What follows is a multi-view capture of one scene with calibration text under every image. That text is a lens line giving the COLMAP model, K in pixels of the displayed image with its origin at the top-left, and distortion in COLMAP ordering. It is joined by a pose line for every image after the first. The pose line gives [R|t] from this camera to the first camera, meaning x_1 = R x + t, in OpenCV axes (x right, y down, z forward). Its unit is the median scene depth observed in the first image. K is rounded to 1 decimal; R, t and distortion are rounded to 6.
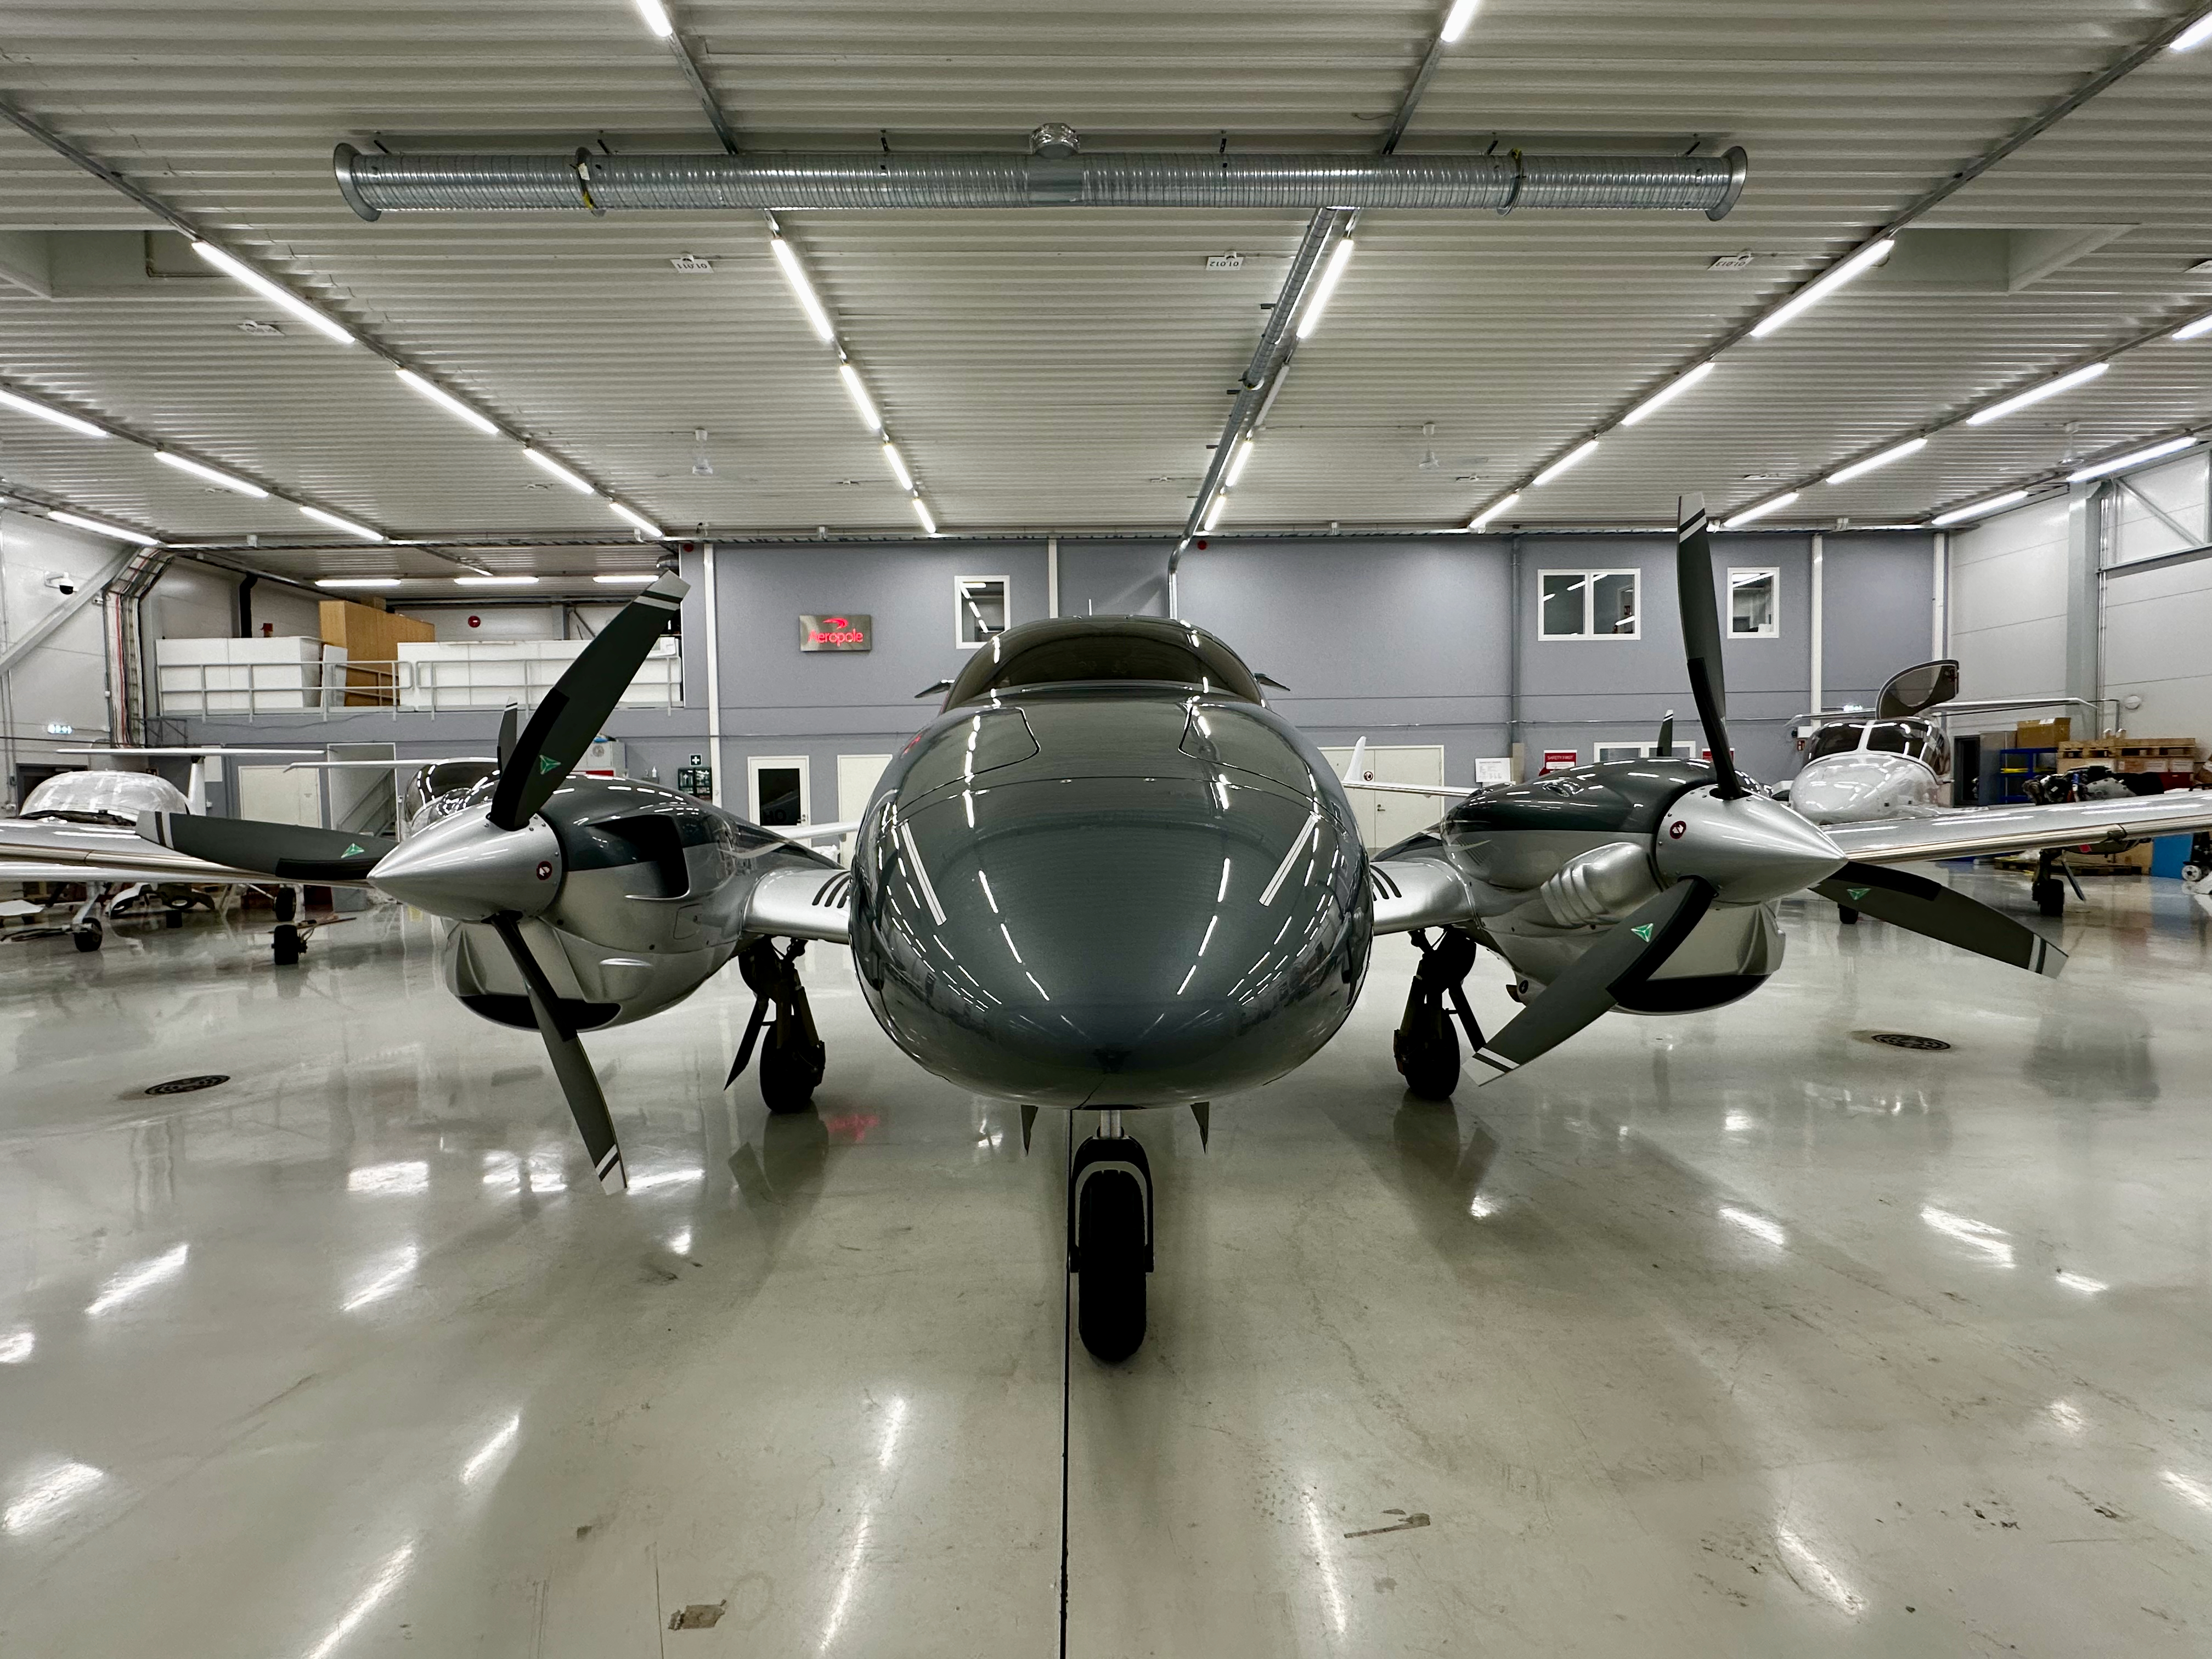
lens RADIAL K [[956.3, 0, 1107.2], [0, 956.3, 829.5], [0, 0, 1]] dist [-0.002938, 0.000602]
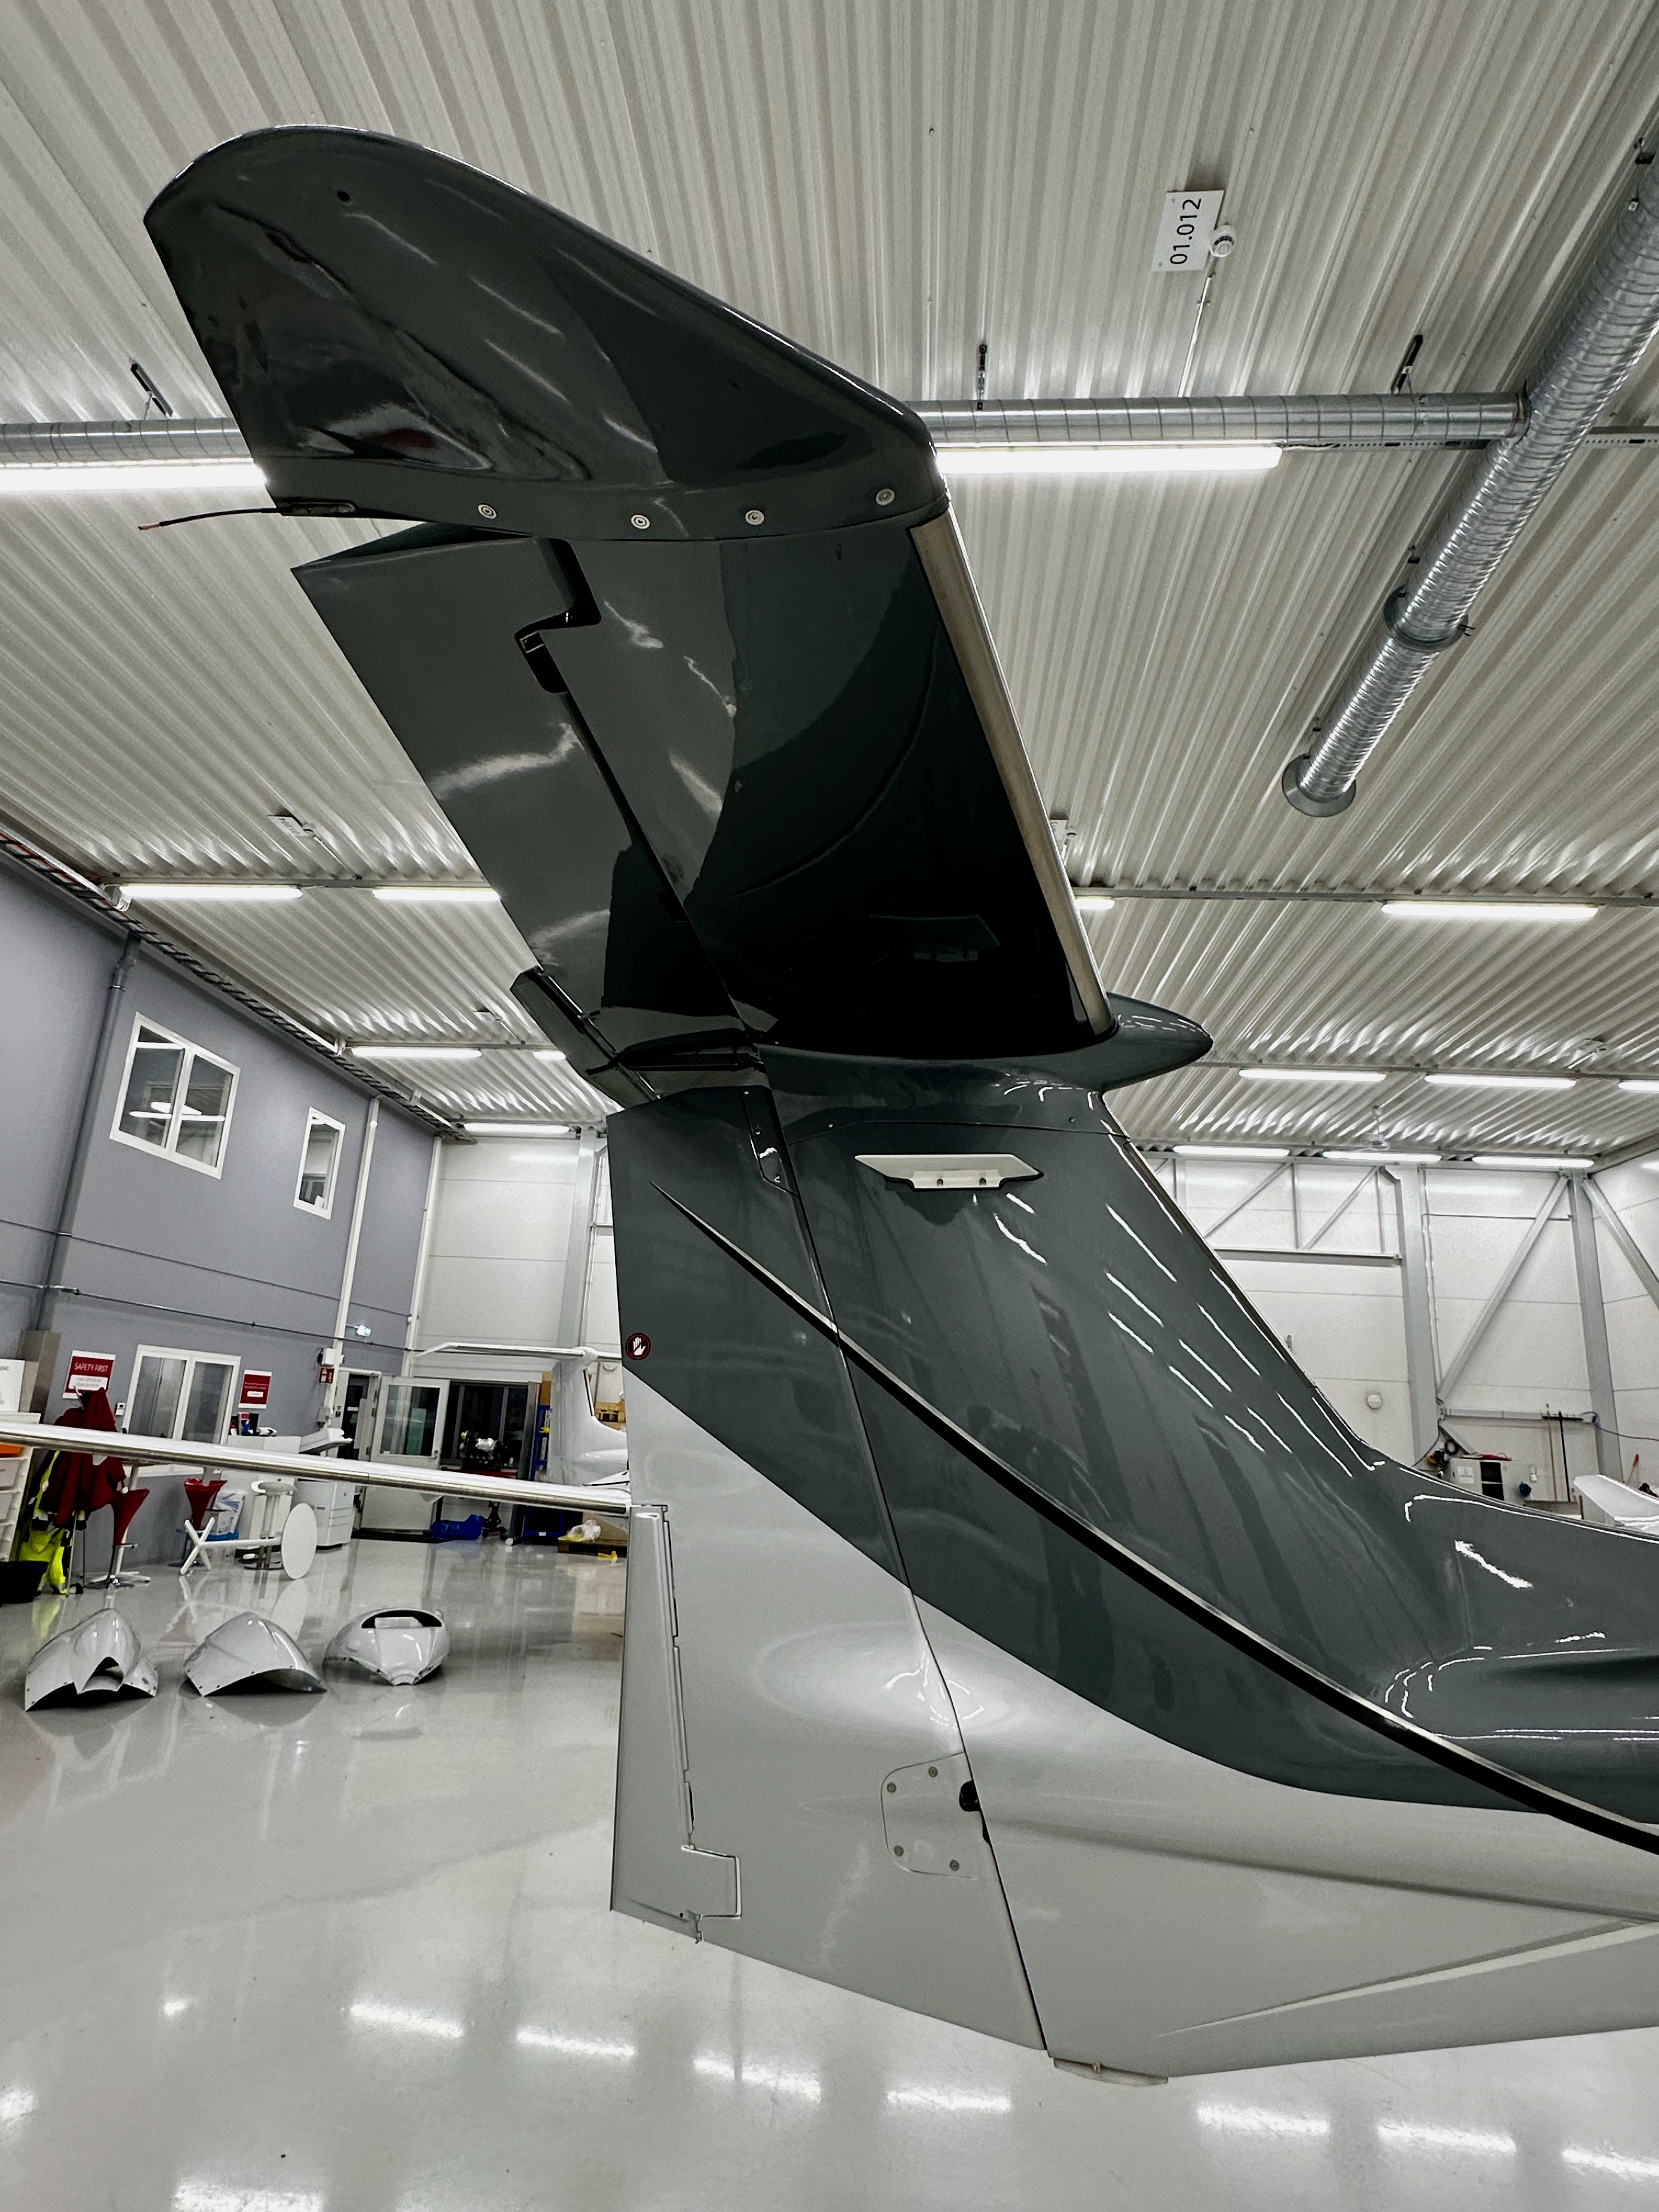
lens RADIAL K [[1197.8, 0, 823.8], [0, 1197.8, 1105.7], [0, 0, 1]] dist [-0.003784, 0.000259]
pose [[0.107276, 0.284204, 0.952743, -0.149699], [-0.016006, 0.958643, -0.284162, -0.036343], [-0.994100, 0.015235, 0.107389, 0.578231]]
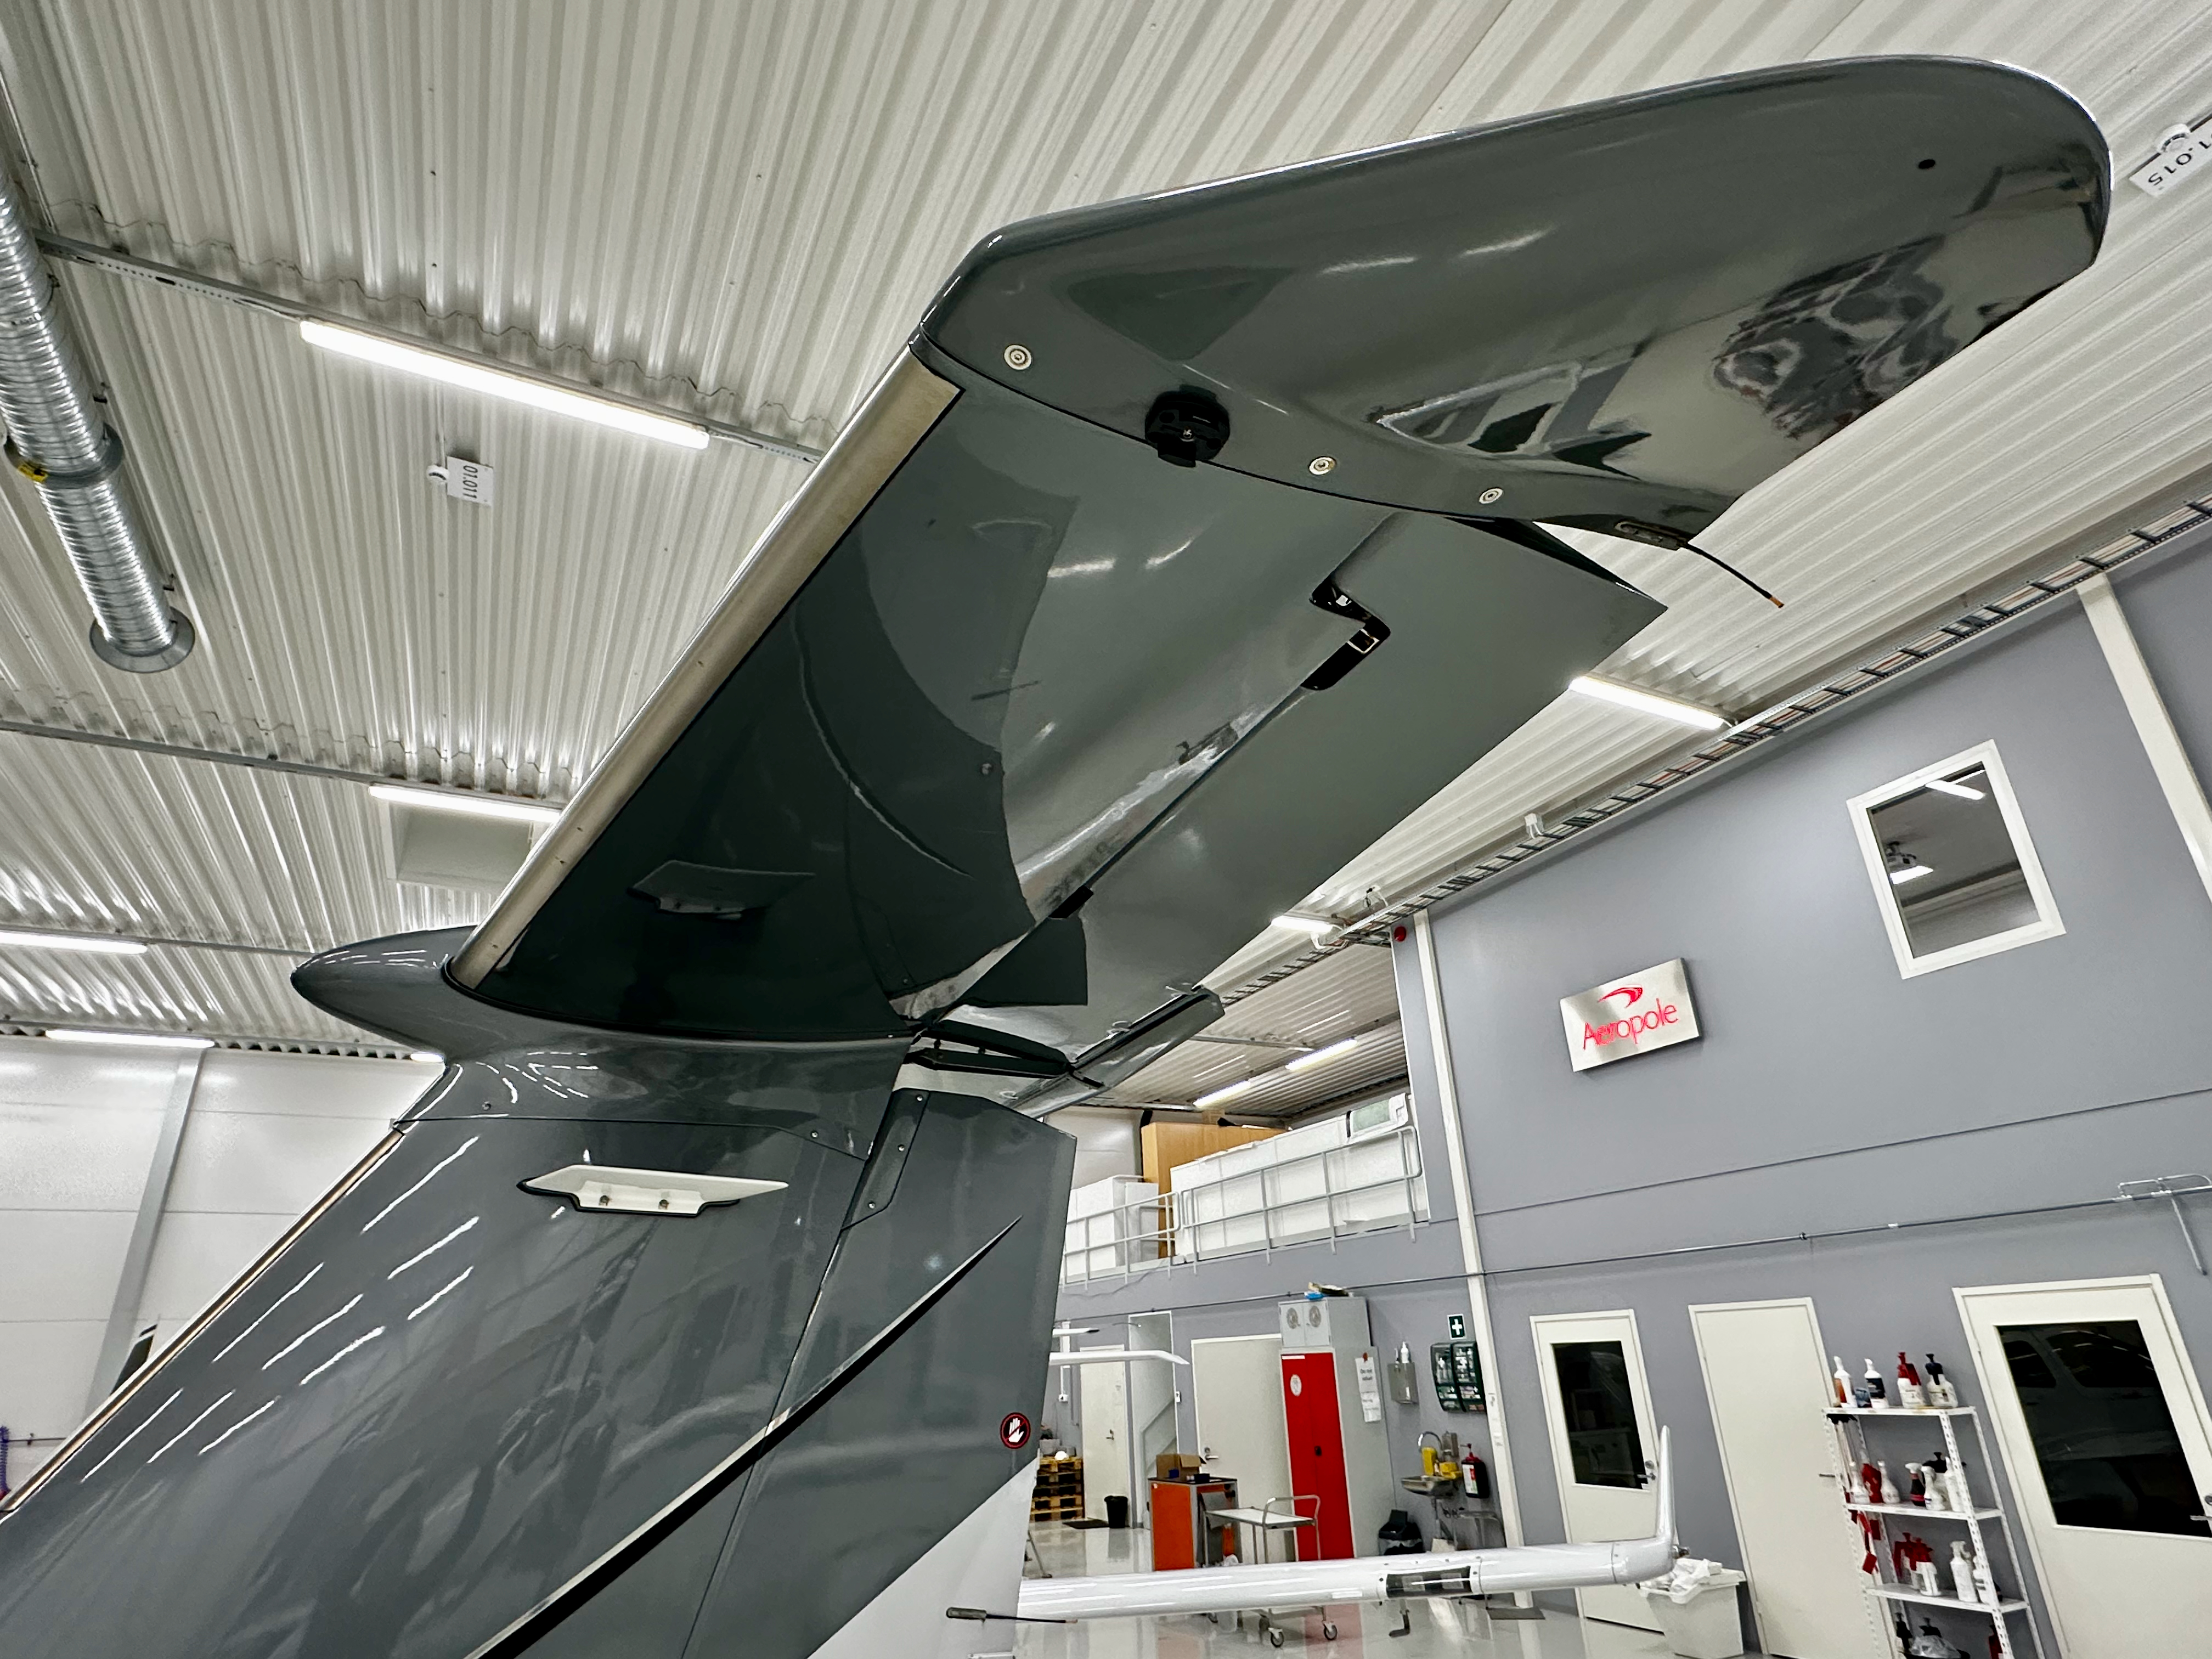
lens RADIAL K [[1197.8, 0, 1099.7], [0, 1197.8, 838.0], [0, 0, 1]] dist [-0.003784, 0.000259]
pose [[0.405965, -0.363917, -0.838306, 0.126307], [-0.007927, 0.915859, -0.401422, -0.055959], [0.913854, 0.169608, 0.368922, 0.571567]]
